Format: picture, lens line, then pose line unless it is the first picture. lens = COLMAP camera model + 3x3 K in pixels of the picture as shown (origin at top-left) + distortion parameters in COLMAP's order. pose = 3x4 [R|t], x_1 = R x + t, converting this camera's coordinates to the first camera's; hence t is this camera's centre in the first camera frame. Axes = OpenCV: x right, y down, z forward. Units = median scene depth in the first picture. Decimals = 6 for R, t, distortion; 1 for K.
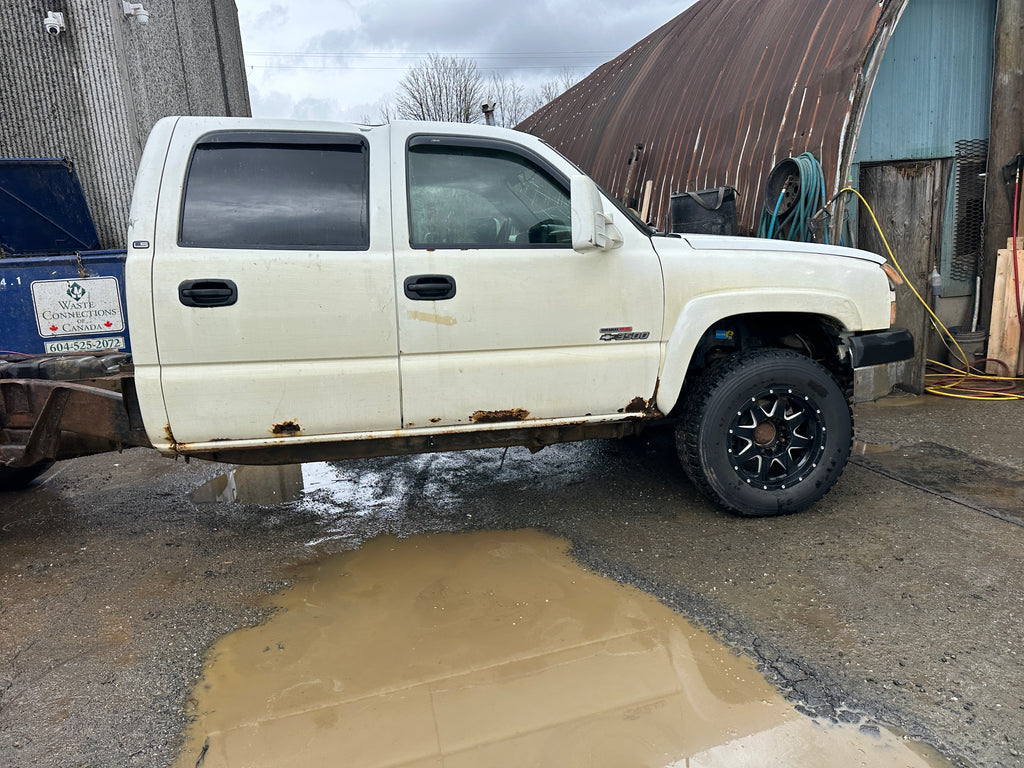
lens RADIAL K [[712.6, 0, 512.0], [0, 712.6, 384.0], [0, 0, 1]] dist [0.020375, -0.022113]
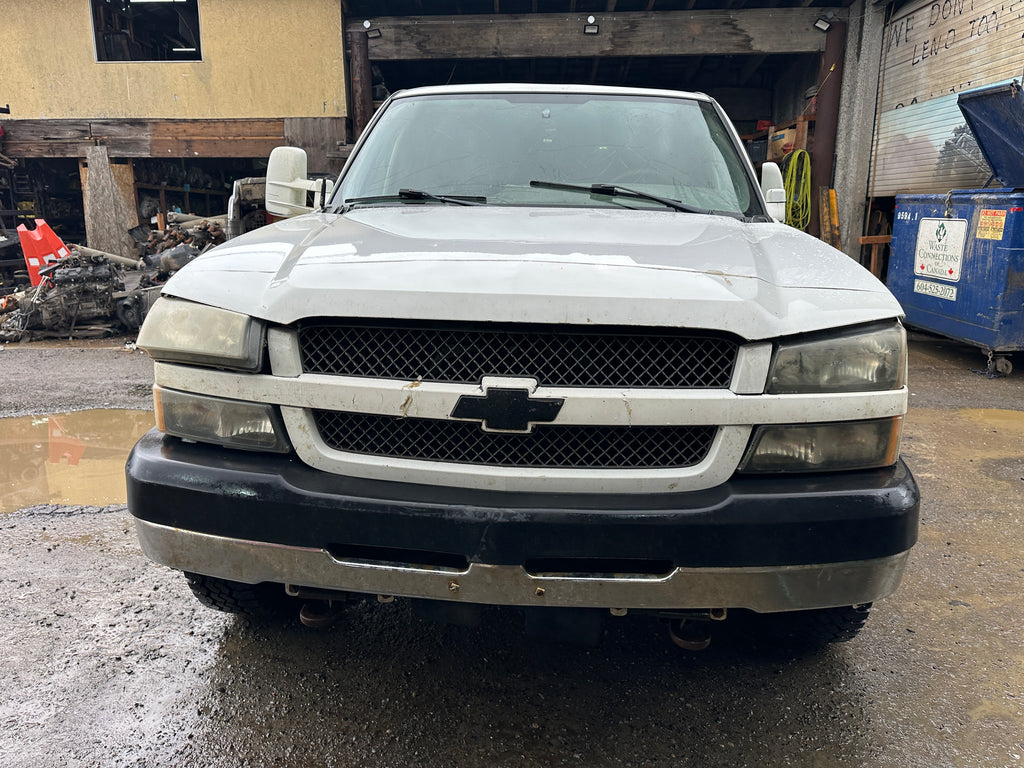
lens RADIAL K [[712.6, 0, 512.0], [0, 712.6, 384.0], [0, 0, 1]] dist [0.020375, -0.022113]
pose [[-0.249063, 0.288465, -0.924530, 0.979105], [-0.175372, 0.925398, 0.335980, -0.336215], [0.952477, 0.245817, -0.179894, 1.401666]]
